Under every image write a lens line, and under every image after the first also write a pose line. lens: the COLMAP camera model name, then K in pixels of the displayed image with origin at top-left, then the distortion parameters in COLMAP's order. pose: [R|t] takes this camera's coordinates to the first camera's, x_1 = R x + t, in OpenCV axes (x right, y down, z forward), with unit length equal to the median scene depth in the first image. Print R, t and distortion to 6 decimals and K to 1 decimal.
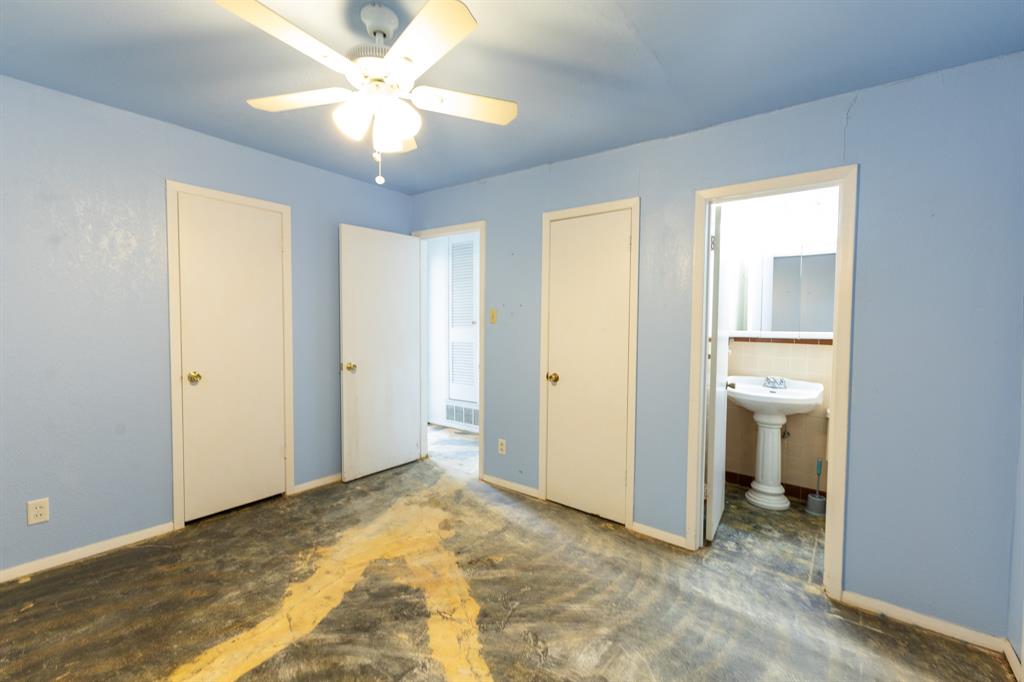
lens RADIAL K [[438.7, 0, 510.9], [0, 438.7, 338.5], [0, 0, 1]] dist [0.009721, -0.003297]
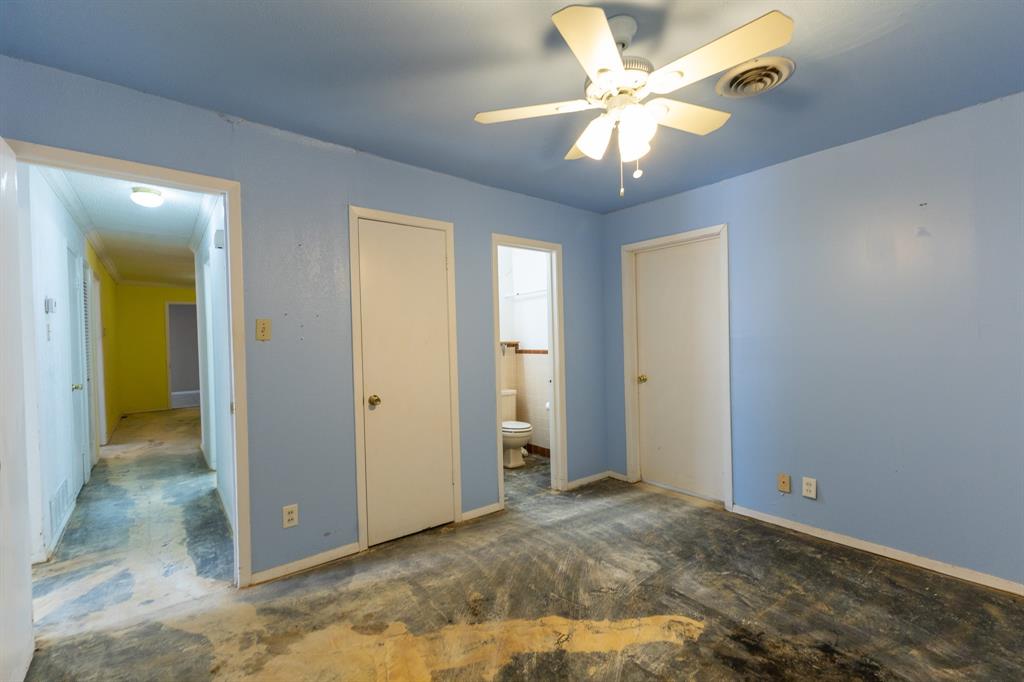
lens RADIAL K [[438.7, 0, 516.0], [0, 438.7, 340.1], [0, 0, 1]] dist [0.009721, -0.003297]
pose [[0.226606, -0.027113, 0.973609, -0.986291], [0.051507, 0.998547, 0.015819, -0.042161], [-0.972624, 0.046563, 0.227673, 0.765088]]
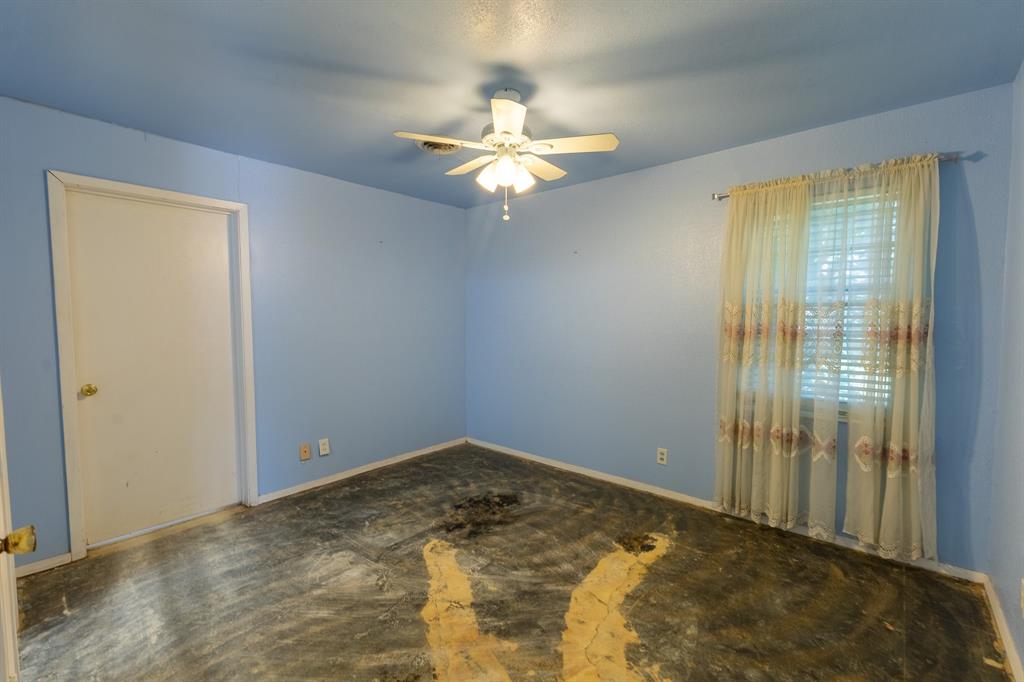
lens RADIAL K [[438.7, 0, 513.5], [0, 438.7, 345.2], [0, 0, 1]] dist [0.009721, -0.003297]
pose [[-0.998684, -0.016747, 0.048473, -0.291134], [-0.012027, 0.995301, 0.096078, -0.073530], [-0.049854, 0.095368, -0.994193, 1.769185]]
